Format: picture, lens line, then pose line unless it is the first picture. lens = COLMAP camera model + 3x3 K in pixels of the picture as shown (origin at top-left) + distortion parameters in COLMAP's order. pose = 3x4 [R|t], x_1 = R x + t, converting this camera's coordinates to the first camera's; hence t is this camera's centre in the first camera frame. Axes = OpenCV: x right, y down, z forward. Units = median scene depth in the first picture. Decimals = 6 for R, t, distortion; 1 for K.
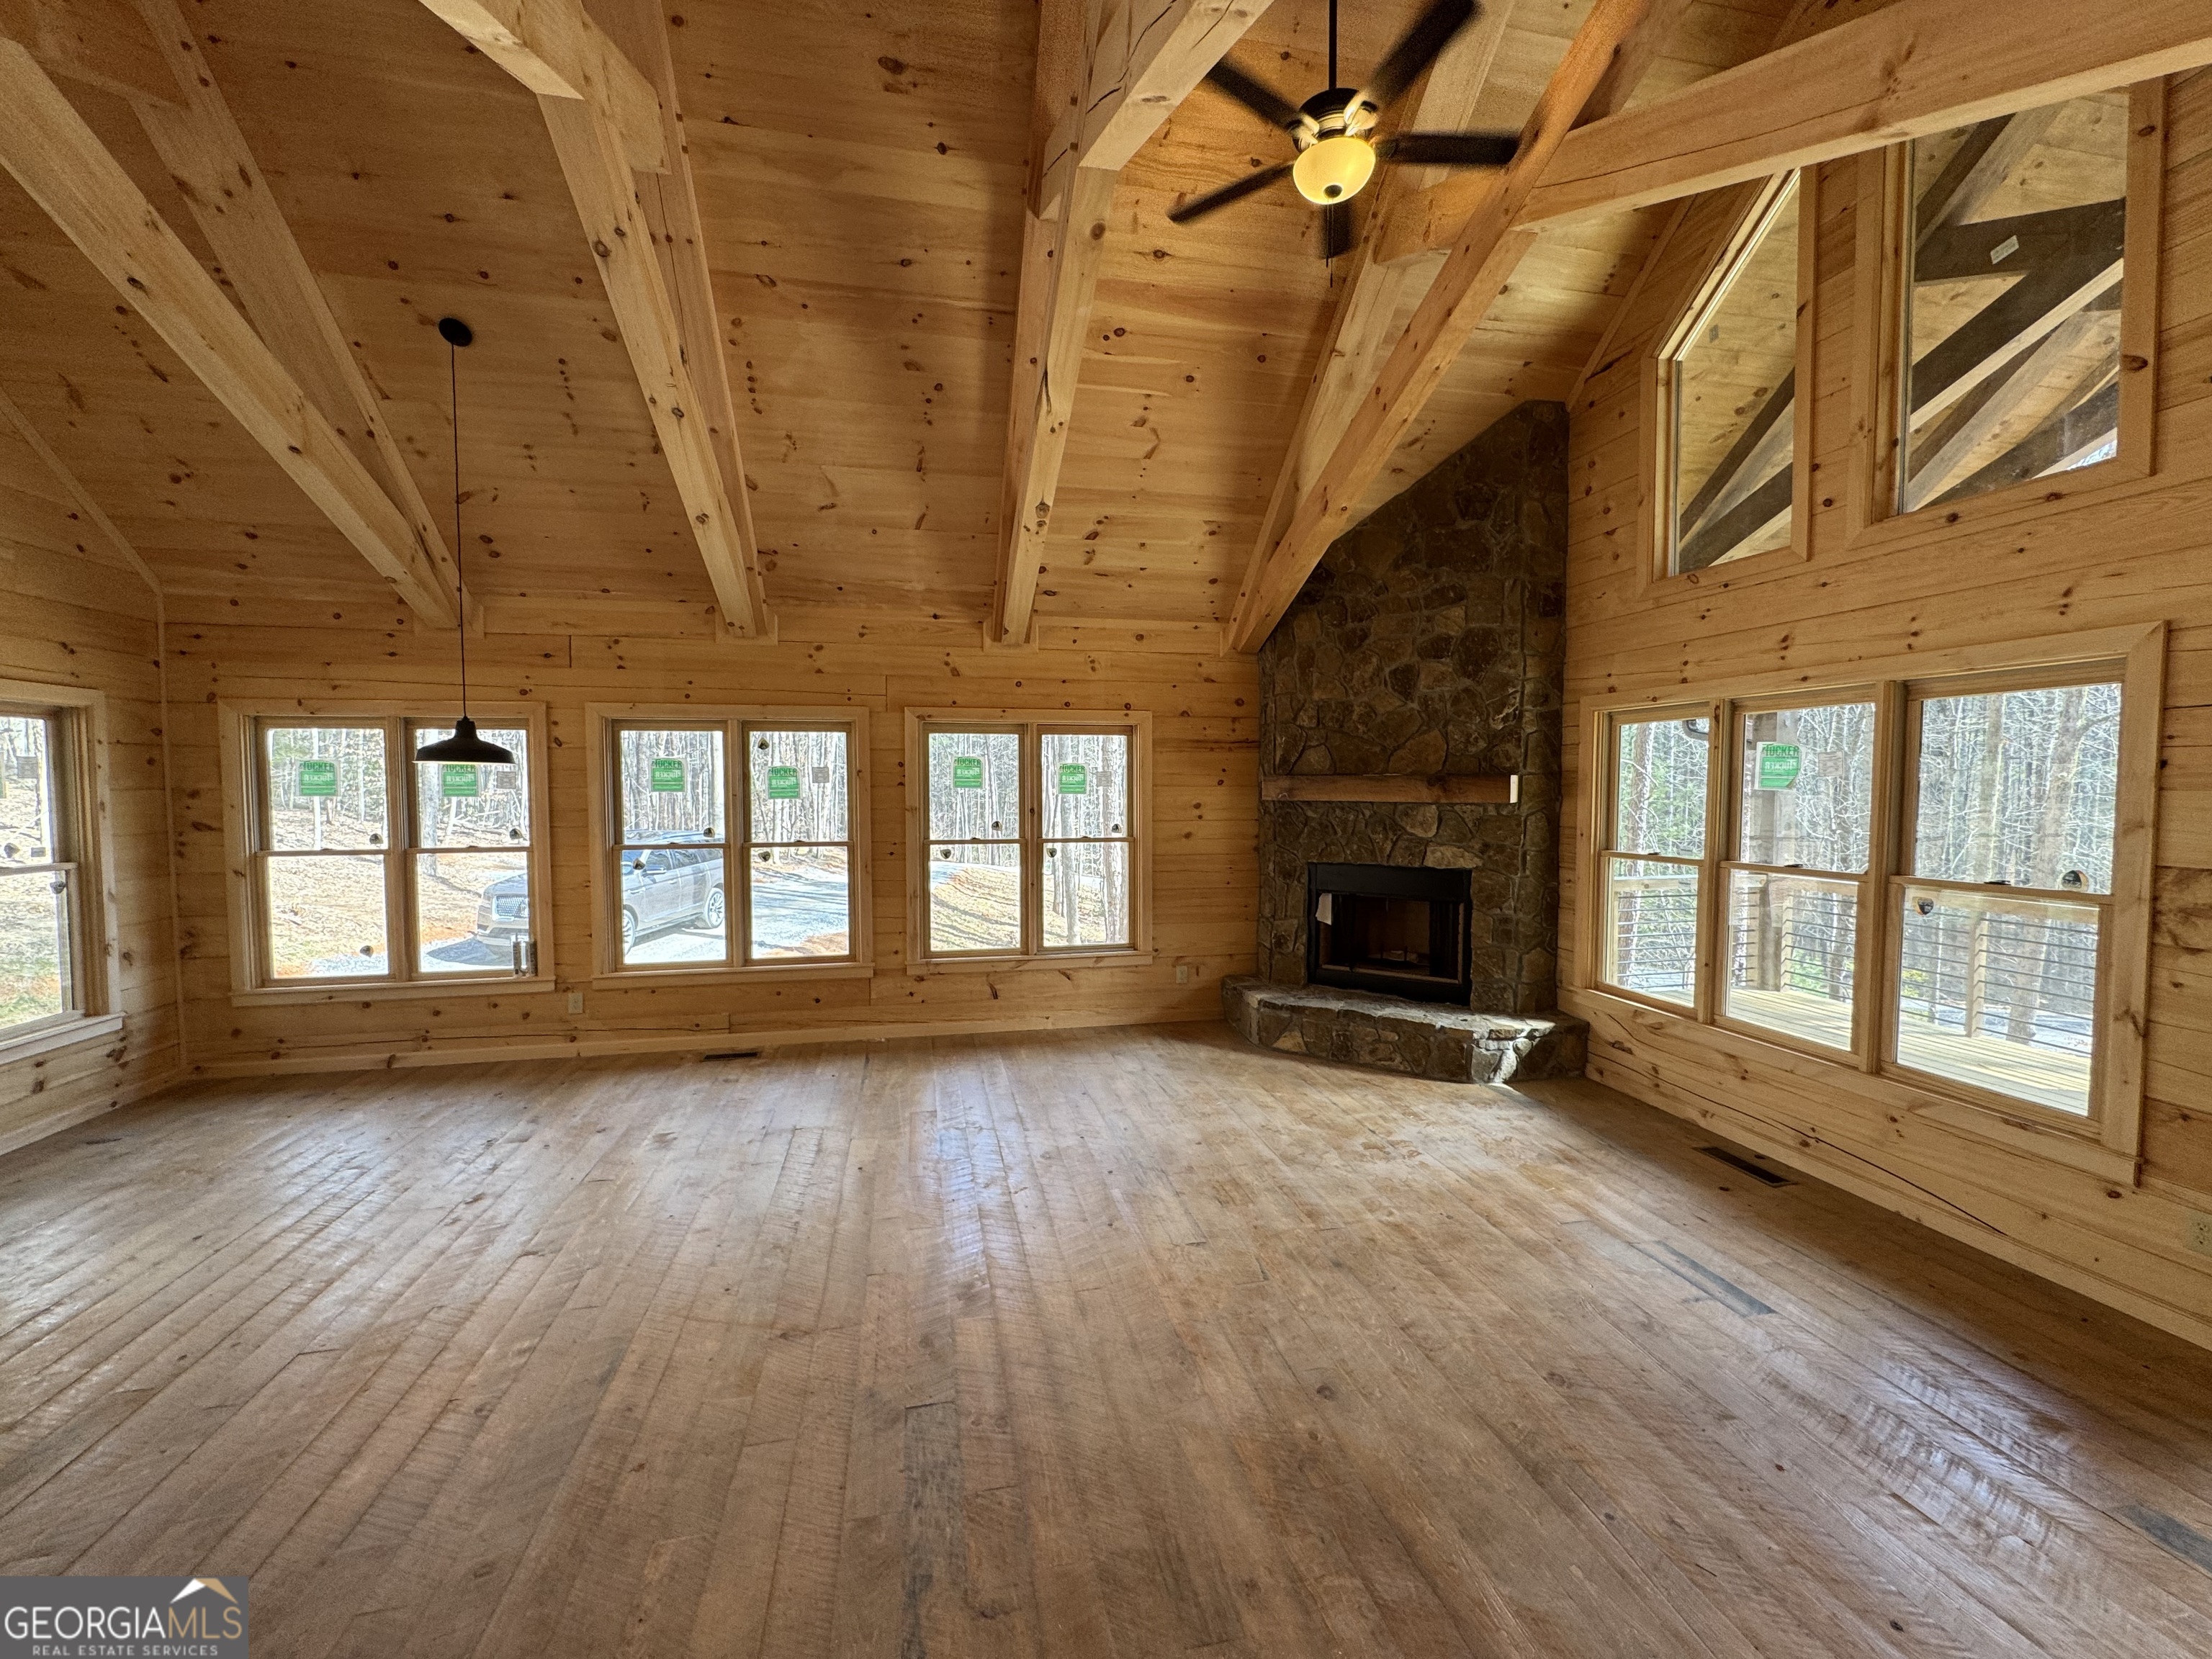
lens RADIAL K [[895.2, 0, 1106.4], [0, 895.2, 821.2], [0, 0, 1]] dist [-0.003469, 0.000016]
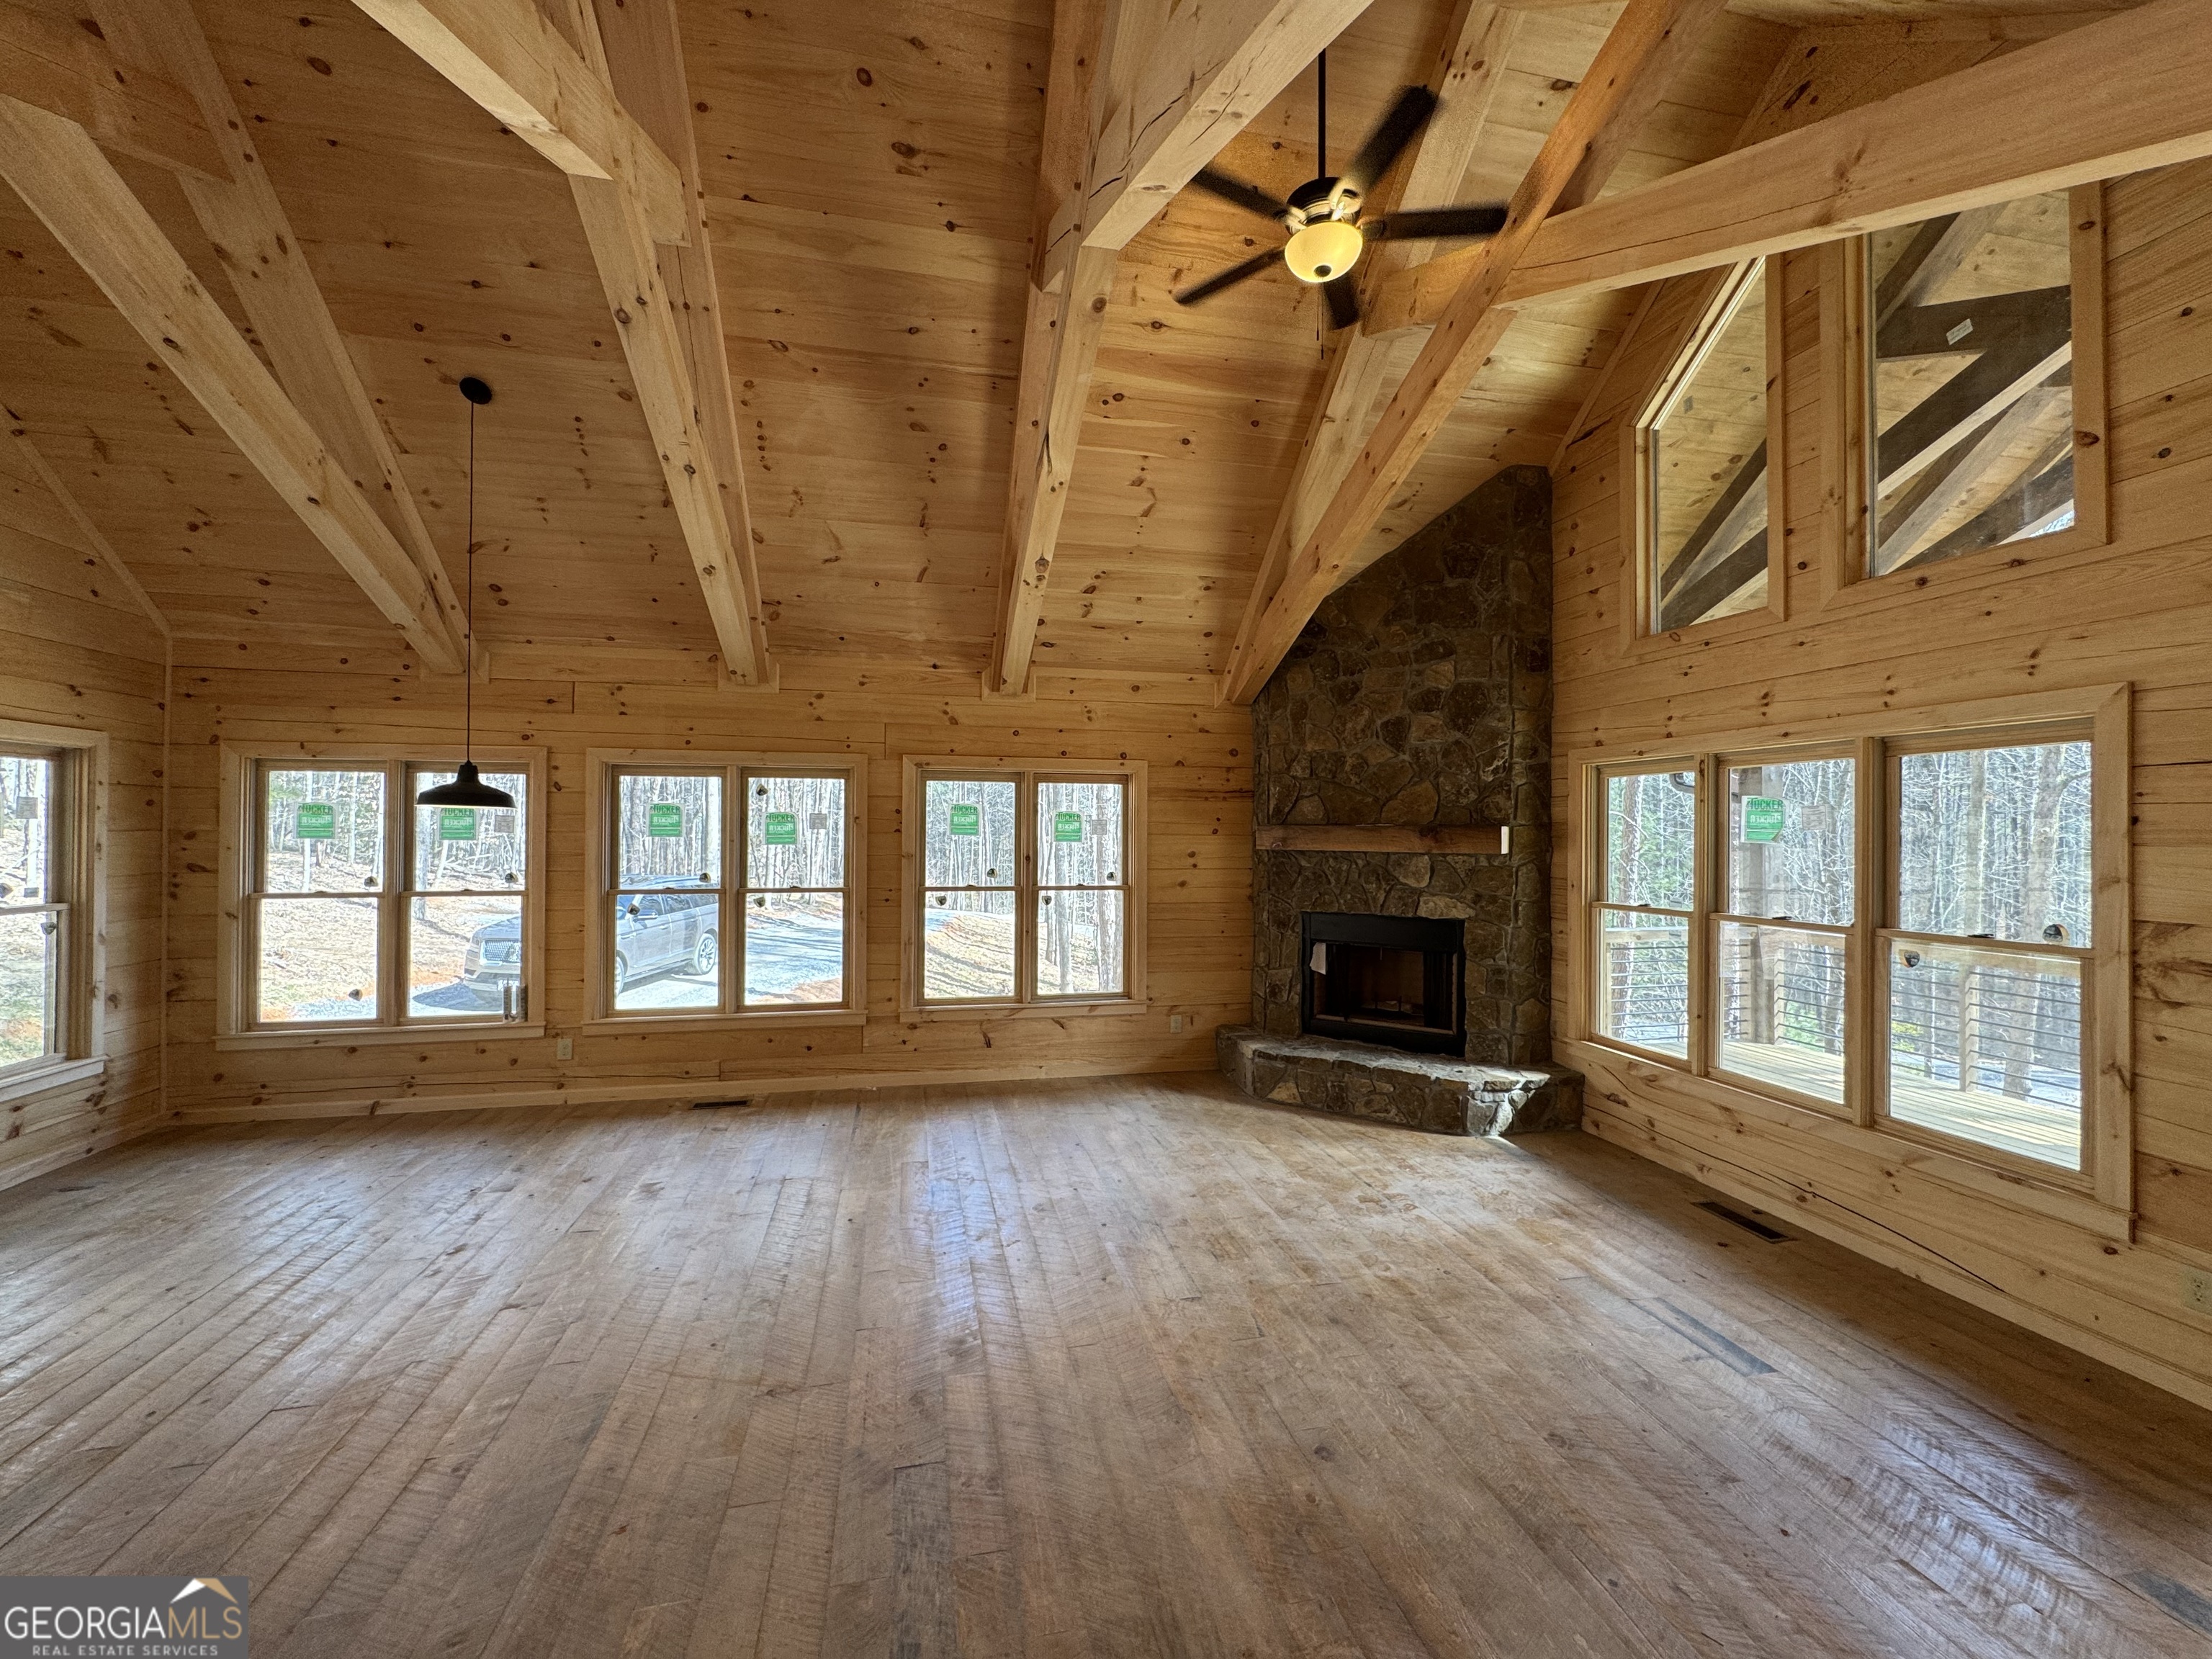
lens RADIAL K [[895.2, 0, 1106.2], [0, 895.2, 819.9], [0, 0, 1]] dist [-0.003469, 0.000016]
pose [[0.999949, 0.007368, 0.006845, -0.002611], [-0.006980, 0.998459, -0.055050, -0.000090], [-0.007240, 0.055000, 0.998460, -0.009038]]
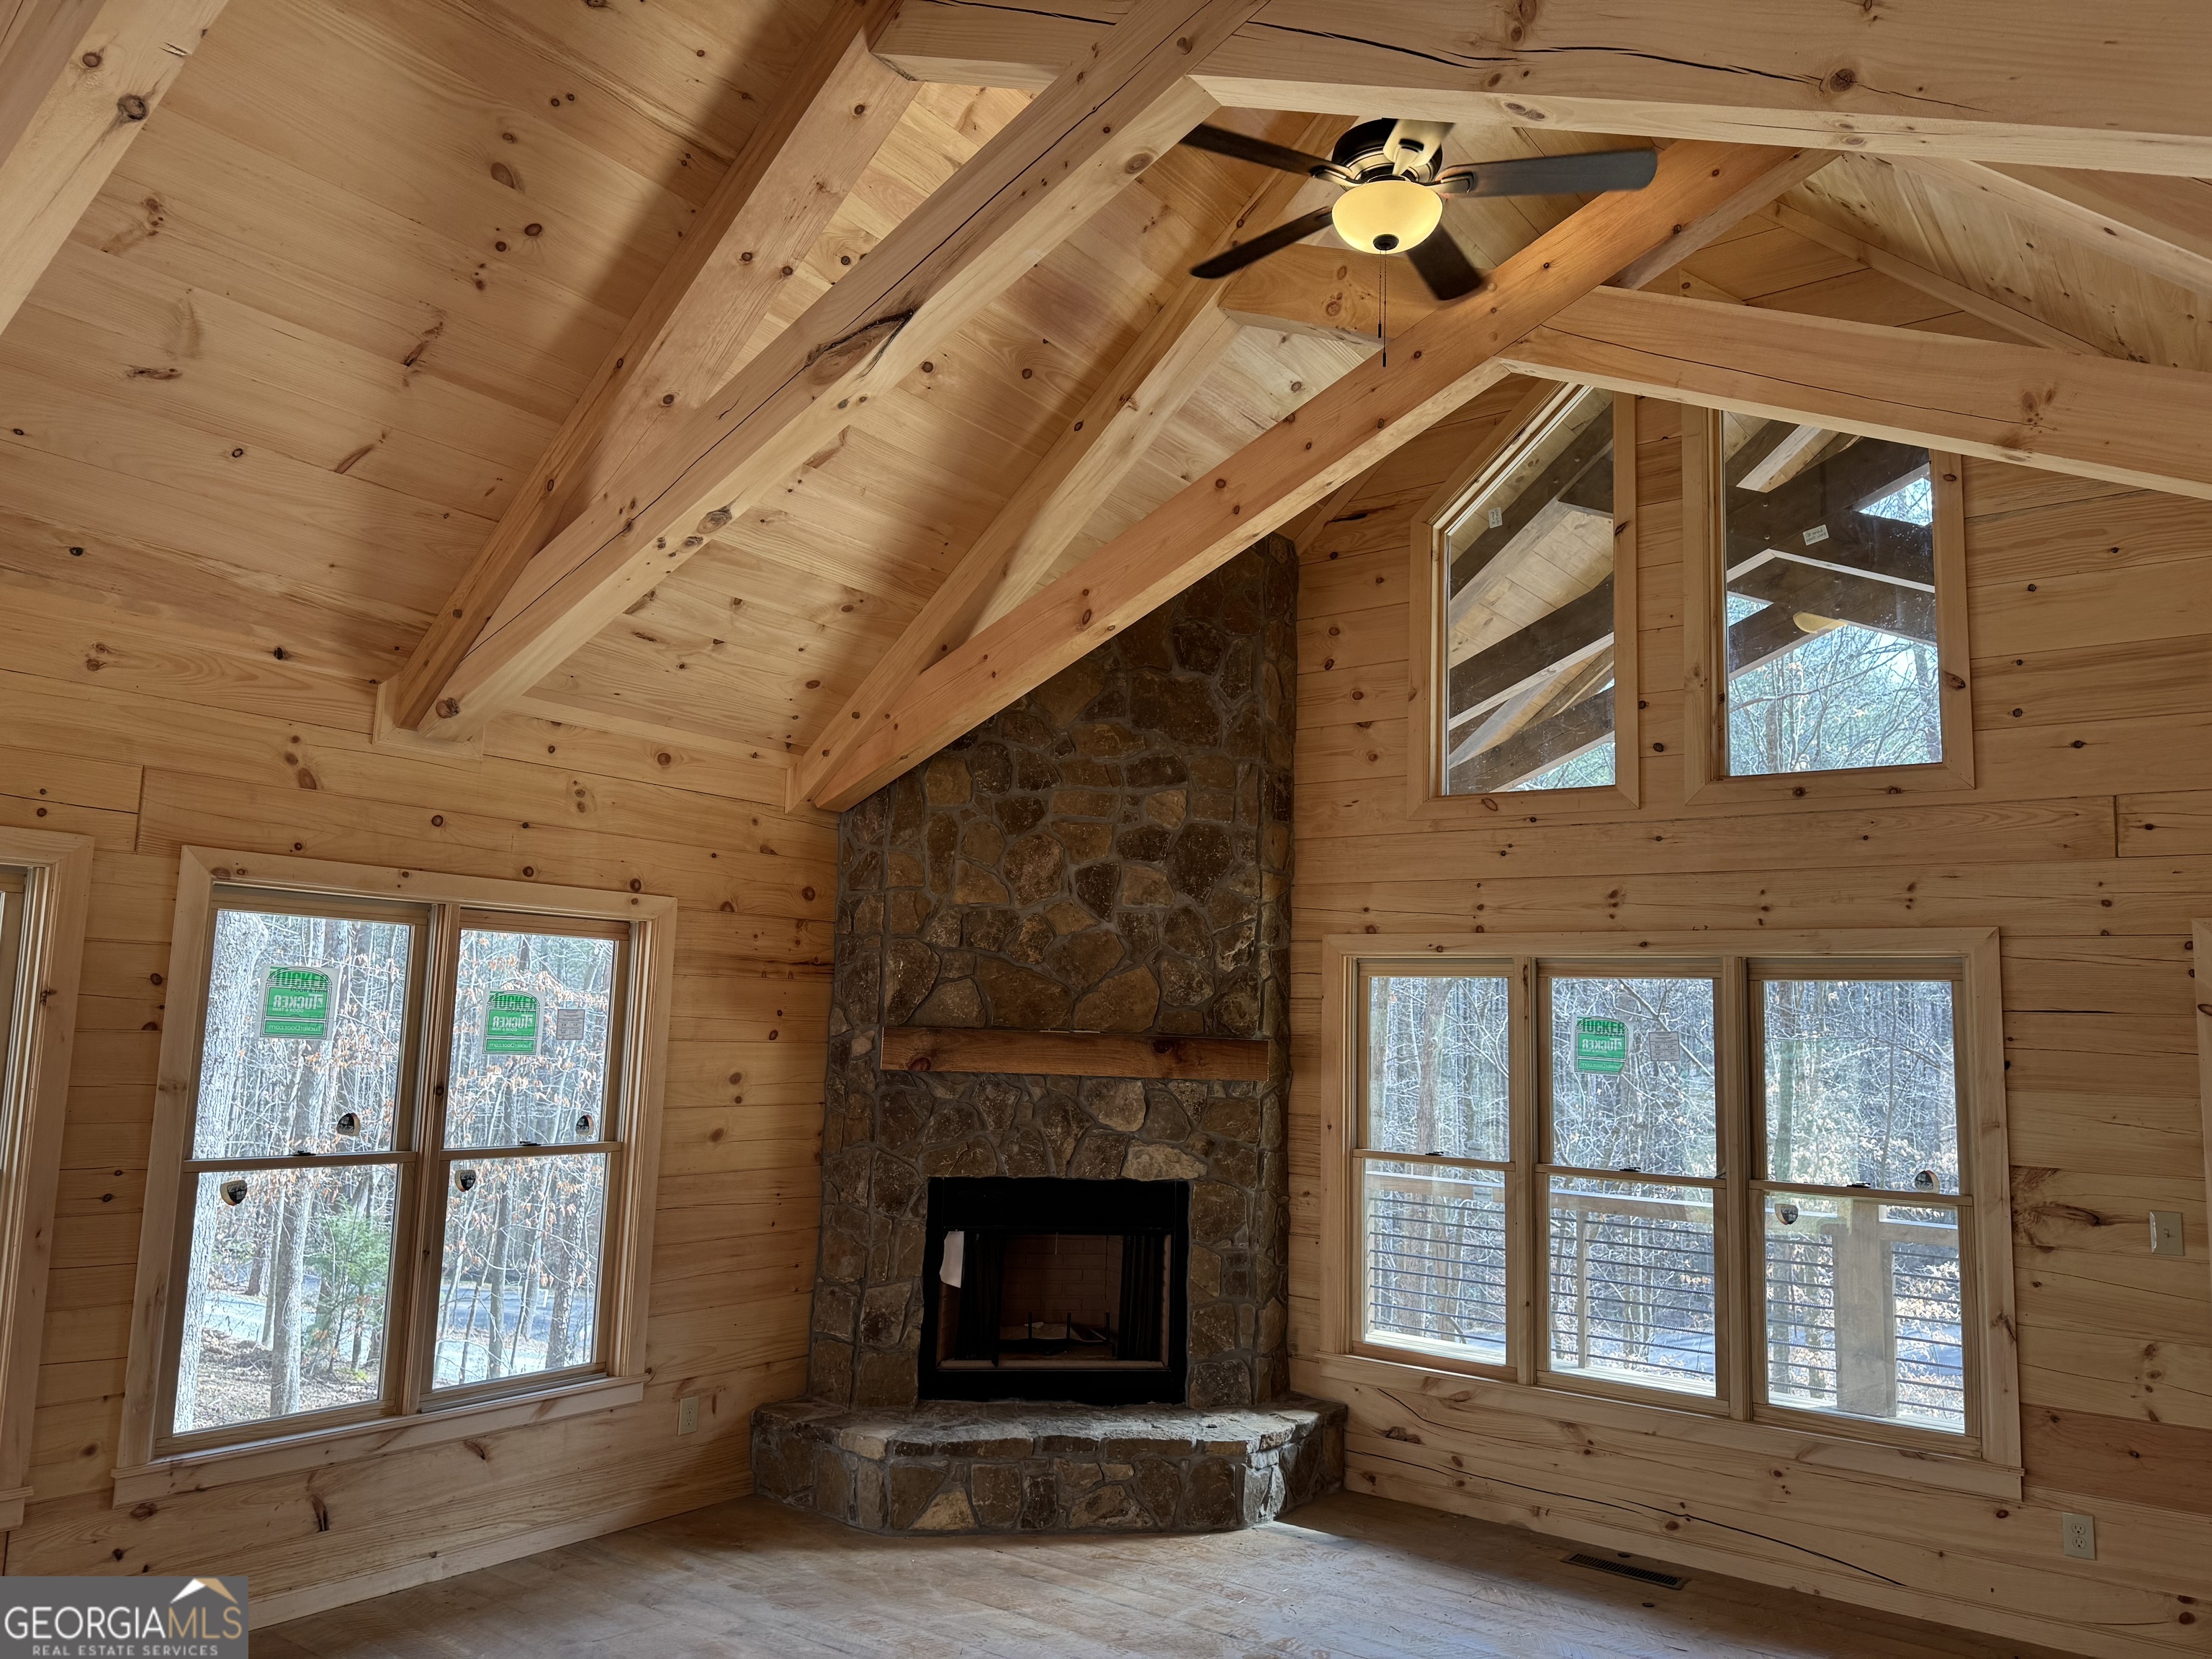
lens RADIAL K [[1553.4, 0, 1101.7], [0, 1553.4, 824.7], [0, 0, 1]] dist [0.072551, -0.093400]
pose [[0.745210, 0.113127, 0.657164, -0.486911], [-0.004916, 0.986410, -0.164231, -0.019580], [-0.666812, 0.119156, 0.735638, 0.188941]]
